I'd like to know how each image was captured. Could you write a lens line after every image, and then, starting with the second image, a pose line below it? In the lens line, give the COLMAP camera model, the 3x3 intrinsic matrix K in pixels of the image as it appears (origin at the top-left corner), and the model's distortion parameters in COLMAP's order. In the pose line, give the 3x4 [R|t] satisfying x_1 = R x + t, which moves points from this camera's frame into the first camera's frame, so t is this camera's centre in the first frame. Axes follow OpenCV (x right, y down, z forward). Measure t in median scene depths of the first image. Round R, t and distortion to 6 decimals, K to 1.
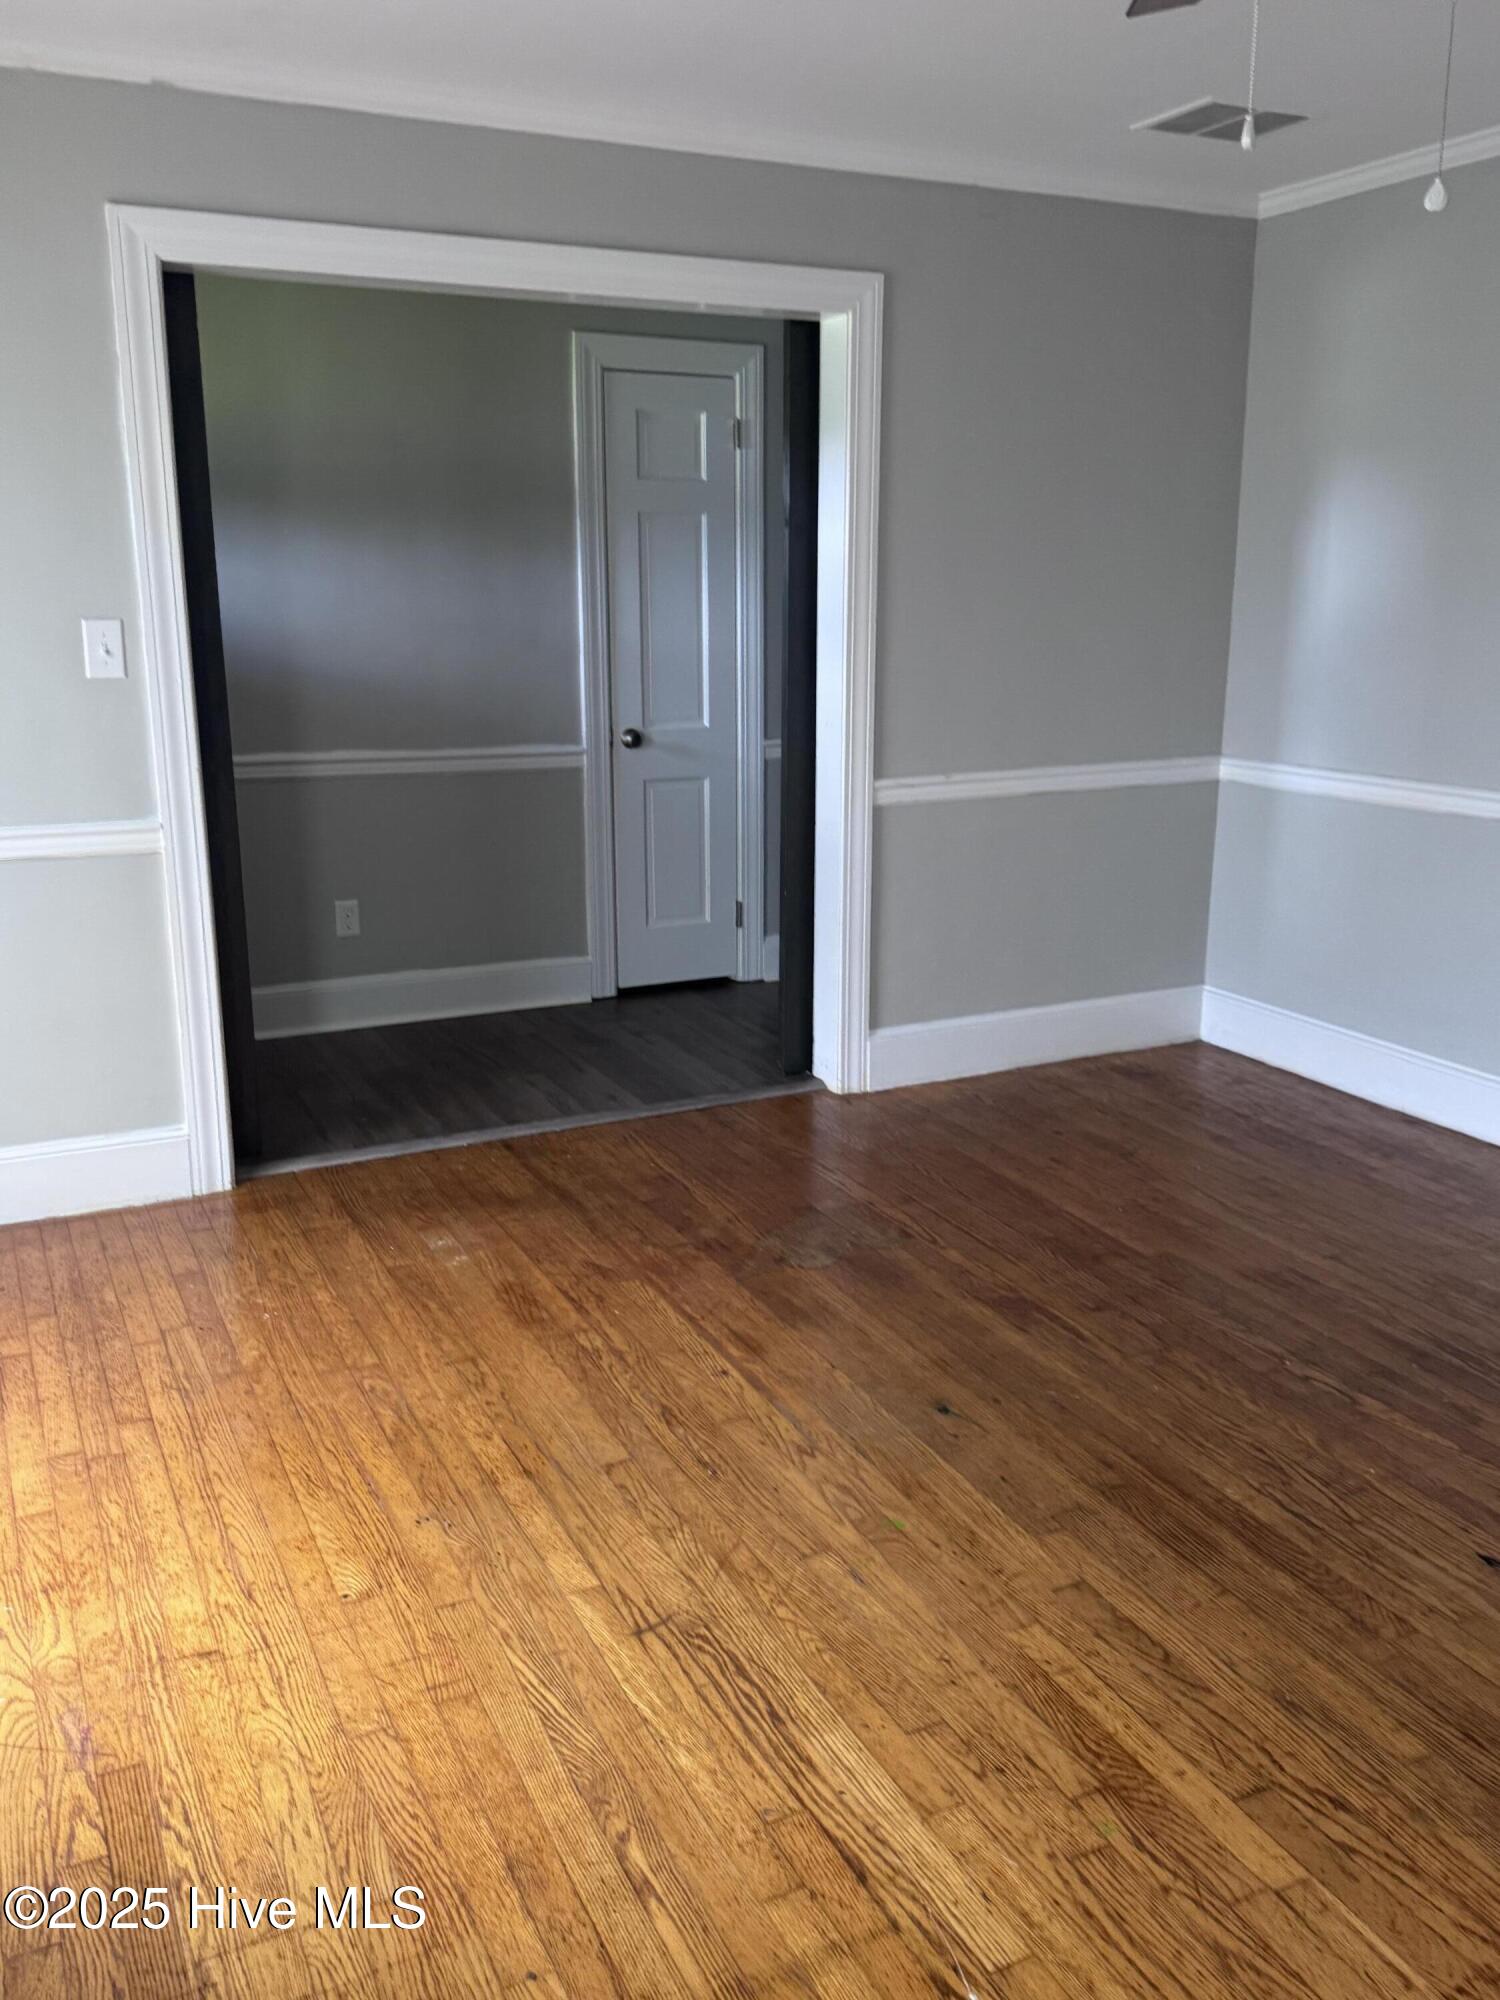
lens RADIAL K [[1641.7, 0, 739.3], [0, 1641.7, 1001.6], [0, 0, 1]] dist [0.193783, -0.420120]
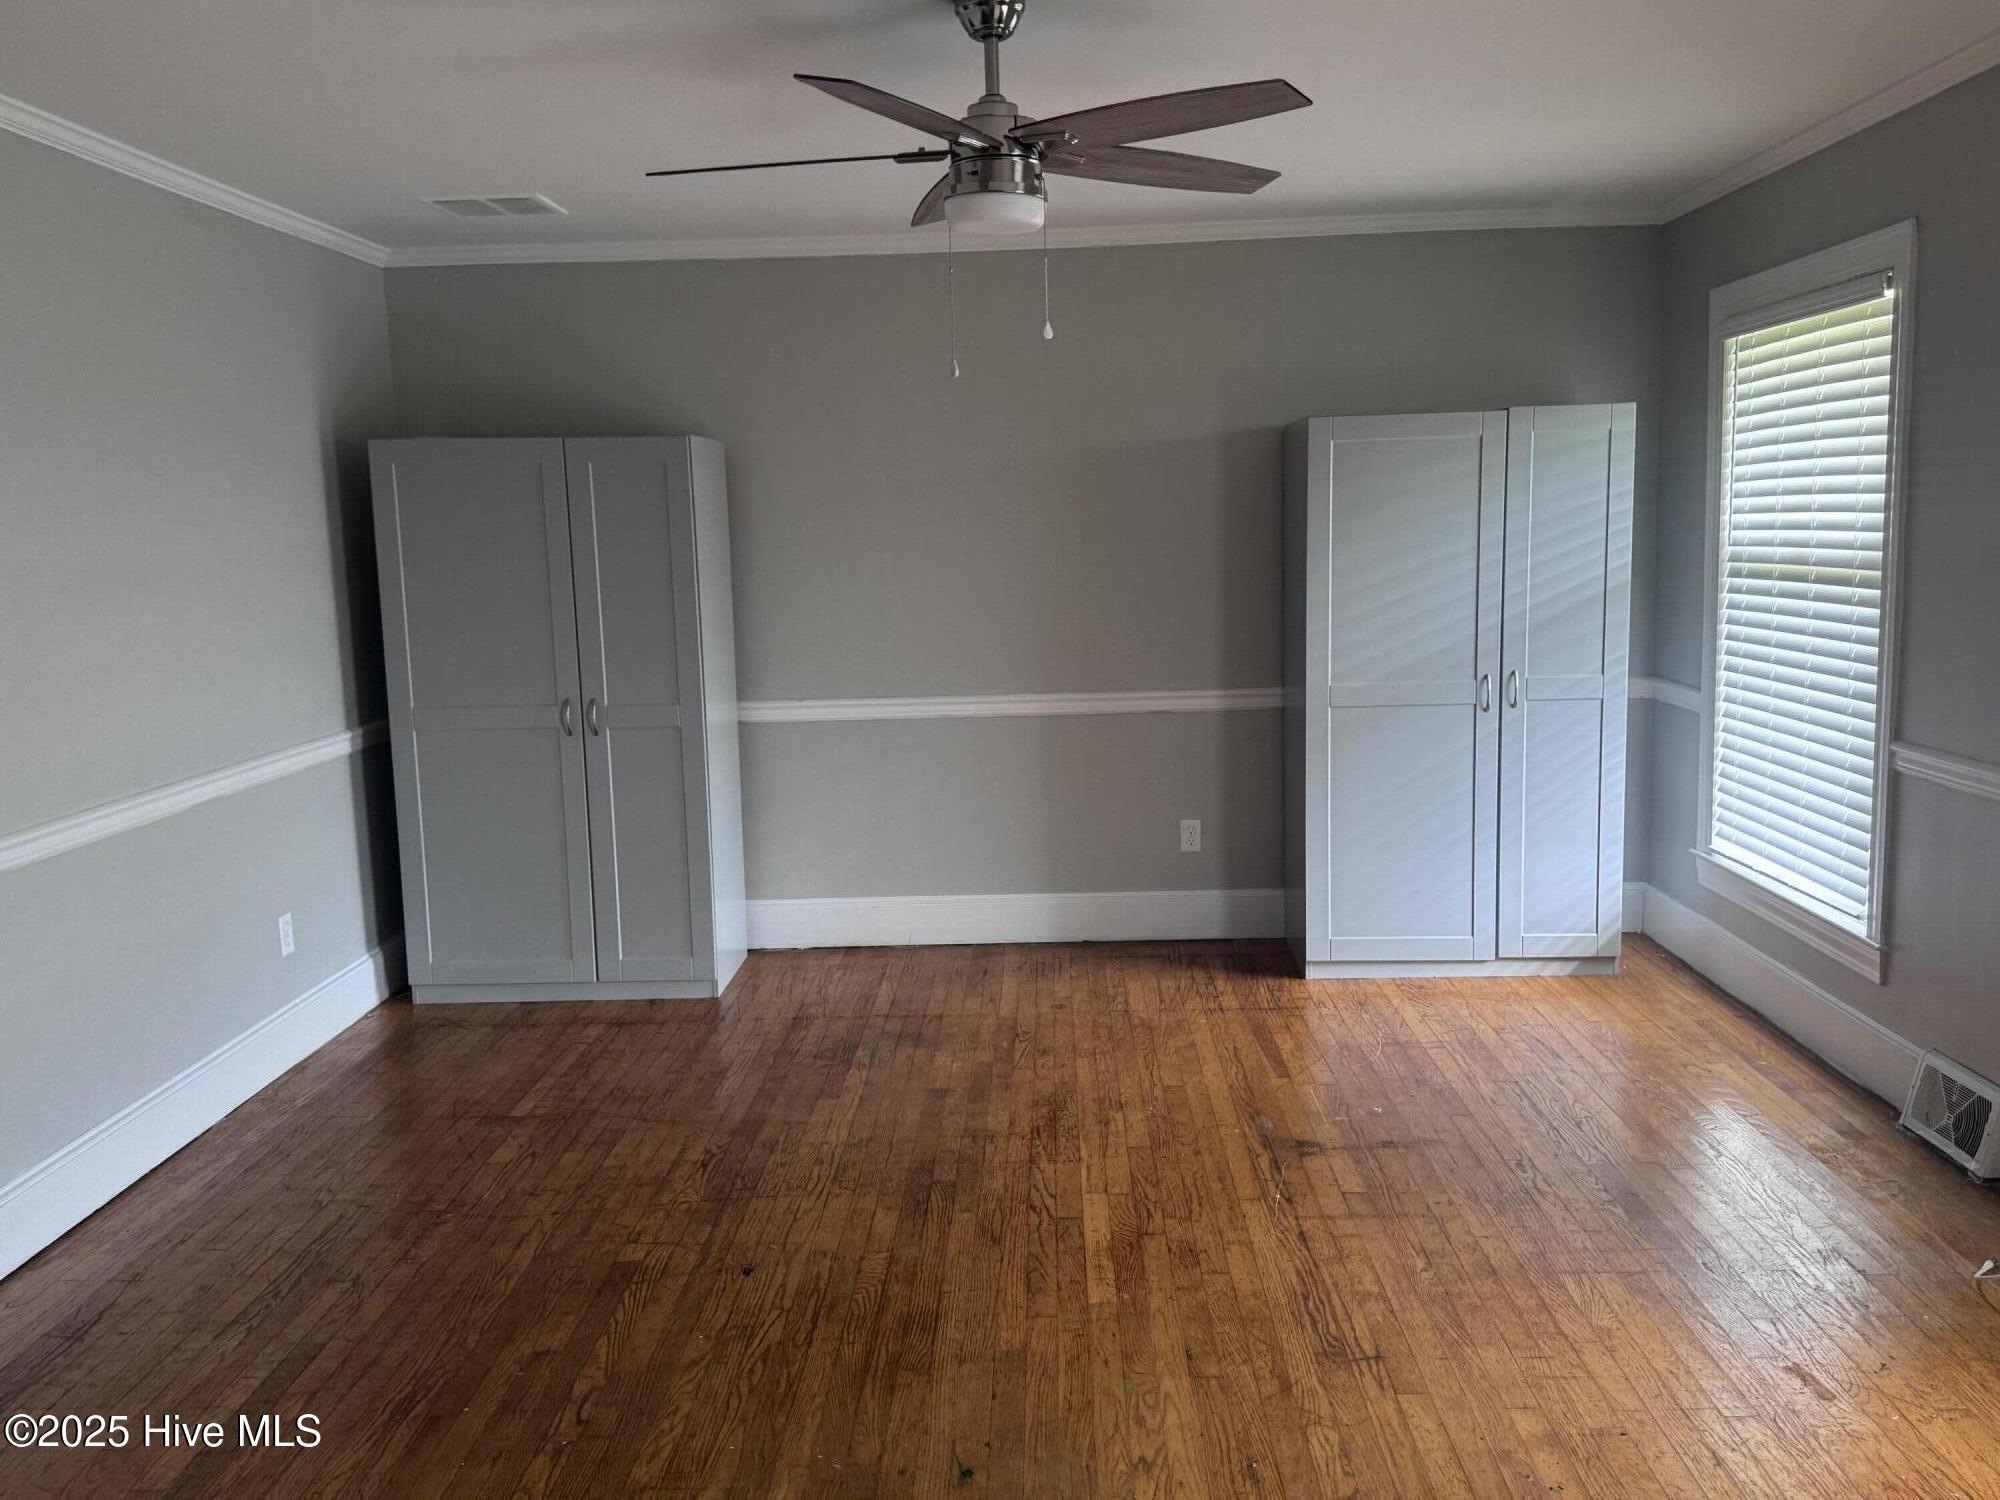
lens RADIAL K [[1641.7, 0, 1006.0], [0, 1641.7, 754.6], [0, 0, 1]] dist [0.193783, -0.420120]
pose [[-0.890896, -0.035538, 0.452814, -0.371386], [0.140031, 0.926884, 0.348250, -0.542837], [-0.432082, 0.373662, -0.820781, 1.998240]]
